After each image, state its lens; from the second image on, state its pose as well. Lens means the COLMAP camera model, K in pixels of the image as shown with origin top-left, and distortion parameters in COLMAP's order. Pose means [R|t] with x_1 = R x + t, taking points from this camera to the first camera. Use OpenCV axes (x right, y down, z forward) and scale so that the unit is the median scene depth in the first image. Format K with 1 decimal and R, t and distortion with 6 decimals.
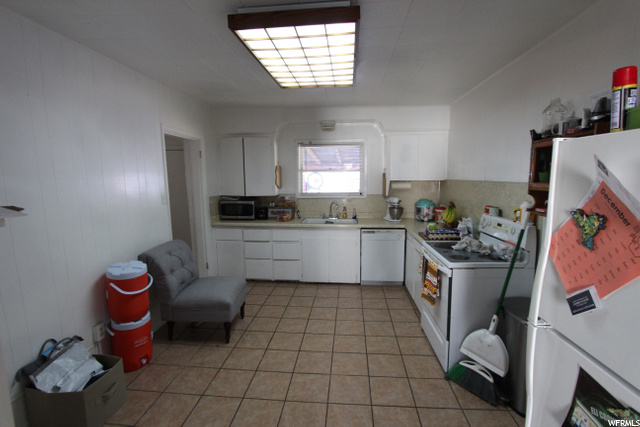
lens RADIAL K [[297.0, 0, 324.9], [0, 297.0, 213.9], [0, 0, 1]] dist [-0.015411, -0.000901]
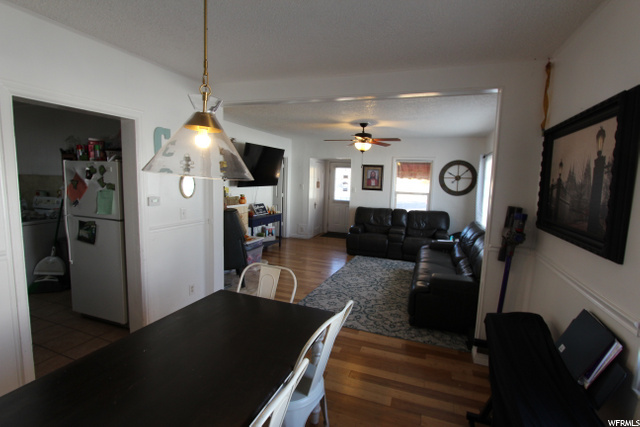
lens RADIAL K [[297.0, 0, 324.9], [0, 297.0, 213.9], [0, 0, 1]] dist [-0.015411, -0.000901]
pose [[0.265436, -0.091564, 0.959771, -0.724987], [0.090336, 0.993463, 0.069795, 0.167128], [-0.959887, 0.068176, 0.271972, -1.165080]]
